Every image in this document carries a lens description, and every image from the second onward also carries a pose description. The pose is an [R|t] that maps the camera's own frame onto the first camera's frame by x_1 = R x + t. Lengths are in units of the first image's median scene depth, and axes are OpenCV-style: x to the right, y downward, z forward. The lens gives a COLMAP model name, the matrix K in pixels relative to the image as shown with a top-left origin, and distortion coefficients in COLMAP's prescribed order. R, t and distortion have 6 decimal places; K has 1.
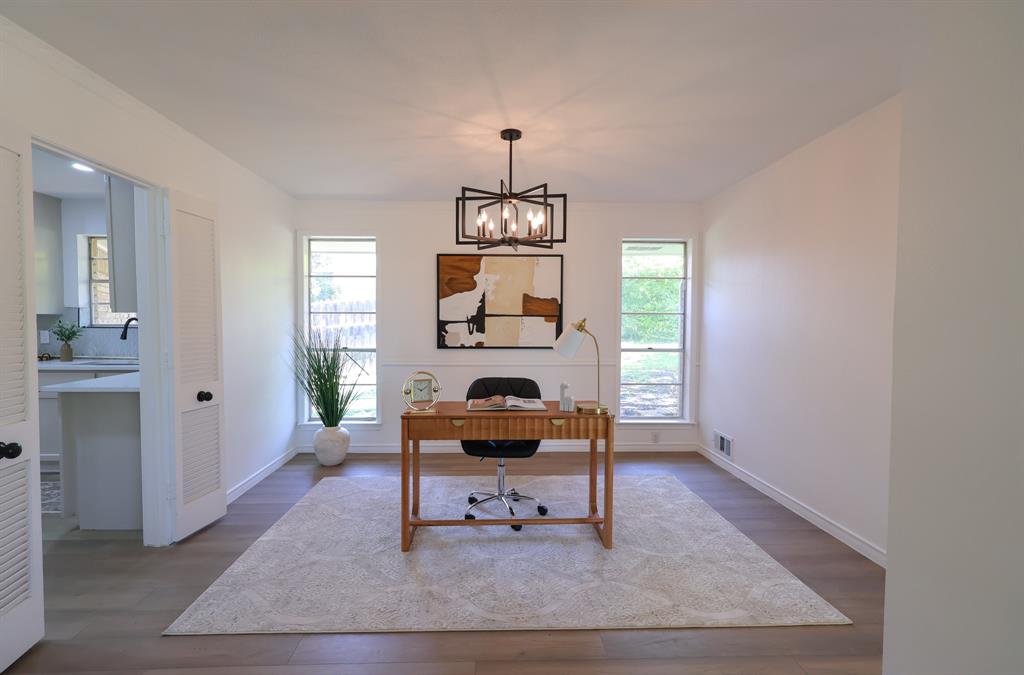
lens RADIAL K [[488.5, 0, 506.7], [0, 488.5, 336.5], [0, 0, 1]] dist [-0.005816, 0.000798]
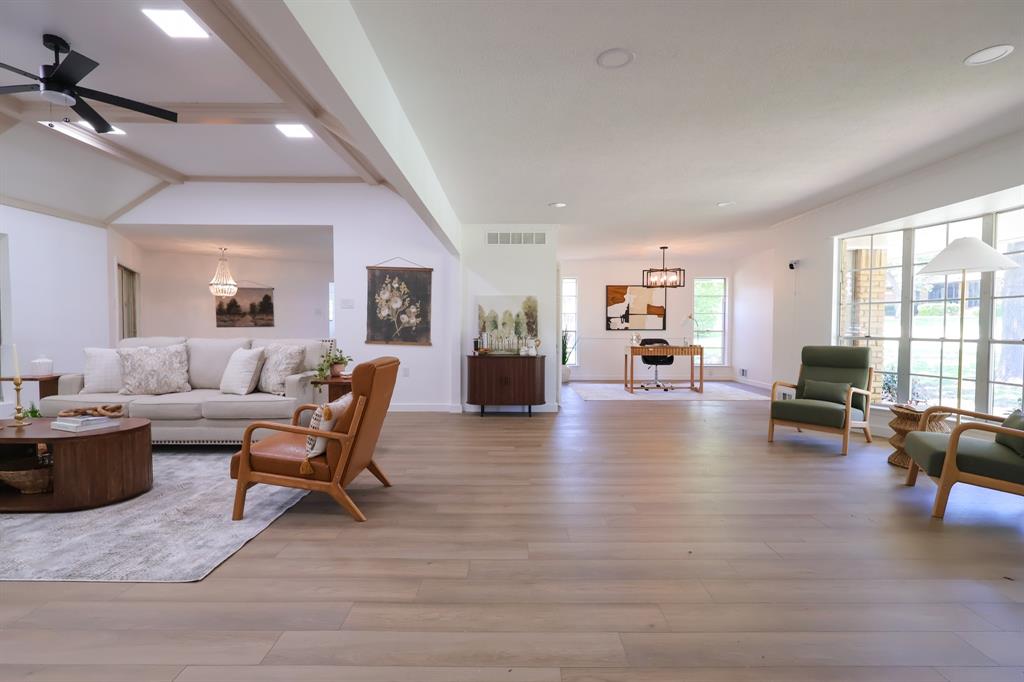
lens RADIAL K [[488.5, 0, 514.7], [0, 488.5, 341.1], [0, 0, 1]] dist [-0.005816, 0.000798]
pose [[0.999491, -0.000563, -0.031891, -0.470256], [0.000458, 0.999994, -0.003285, 0.078556], [0.031892, 0.003269, 0.999486, -1.120538]]
